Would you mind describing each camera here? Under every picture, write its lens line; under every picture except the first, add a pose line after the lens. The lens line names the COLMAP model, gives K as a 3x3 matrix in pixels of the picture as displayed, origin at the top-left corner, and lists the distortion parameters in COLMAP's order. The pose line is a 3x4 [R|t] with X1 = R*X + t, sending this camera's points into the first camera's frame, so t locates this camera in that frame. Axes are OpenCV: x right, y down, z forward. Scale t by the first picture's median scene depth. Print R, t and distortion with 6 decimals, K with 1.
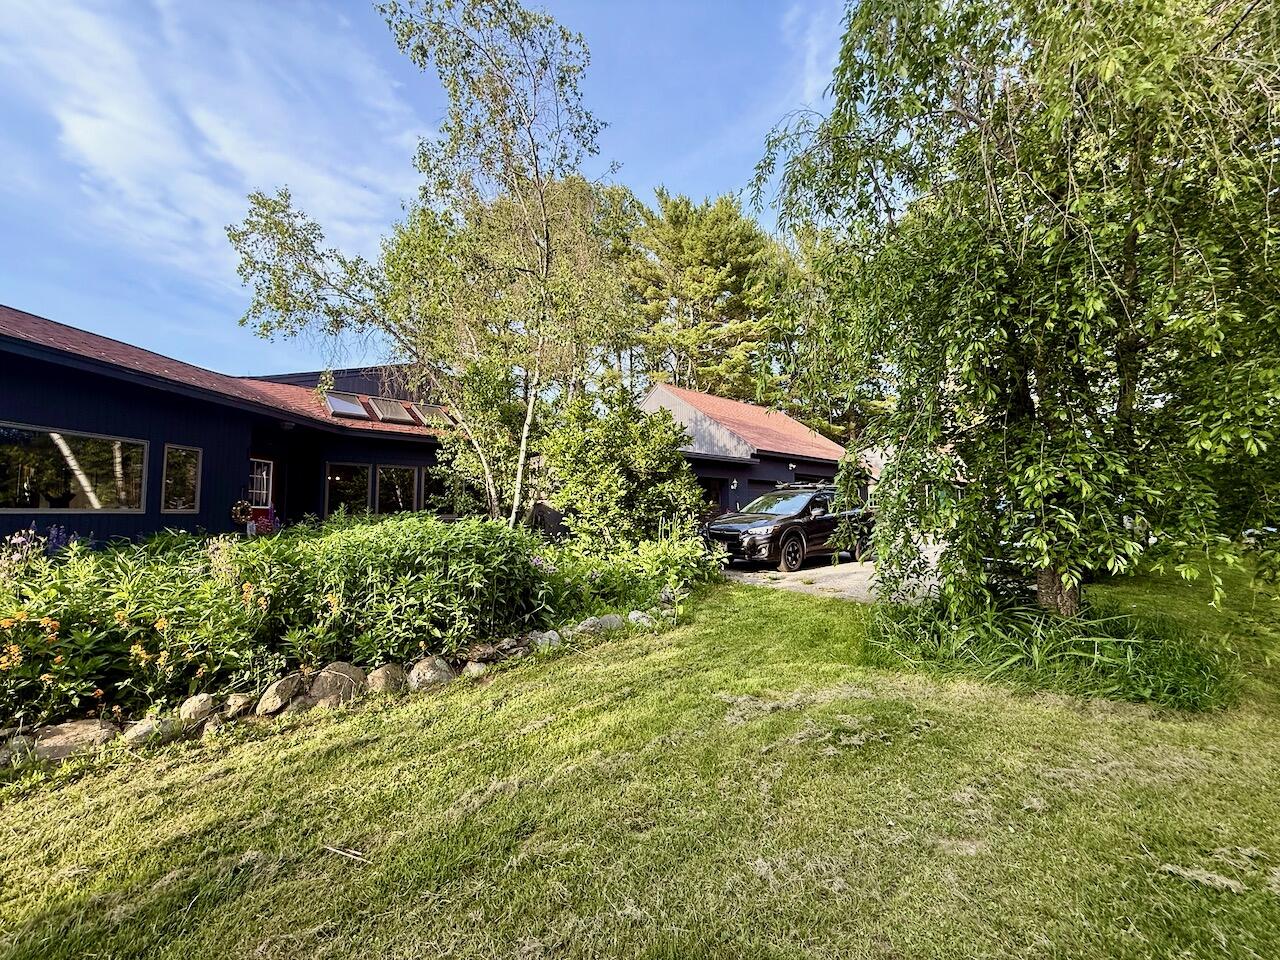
lens RADIAL K [[504.2, 0, 644.6], [0, 504.2, 487.4], [0, 0, 1]] dist [-0.000614, -0.000189]
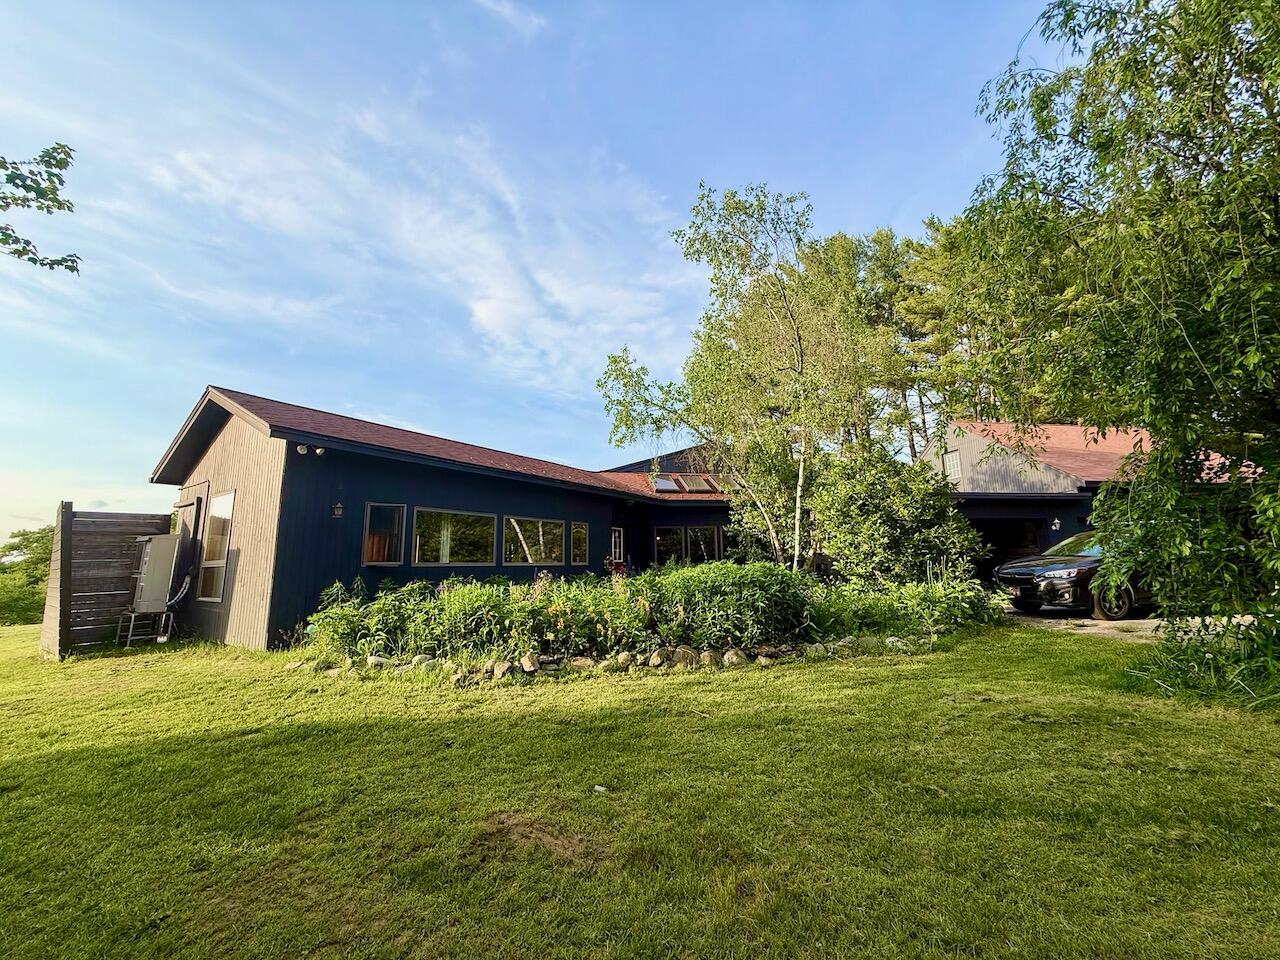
lens RADIAL K [[504.2, 0, 644.0], [0, 504.2, 481.6], [0, 0, 1]] dist [-0.000614, -0.000189]
pose [[0.844638, -0.105127, -0.524914, 0.100690], [0.043114, 0.990702, -0.129038, 0.004331], [0.533598, 0.086360, 0.841317, -0.242062]]
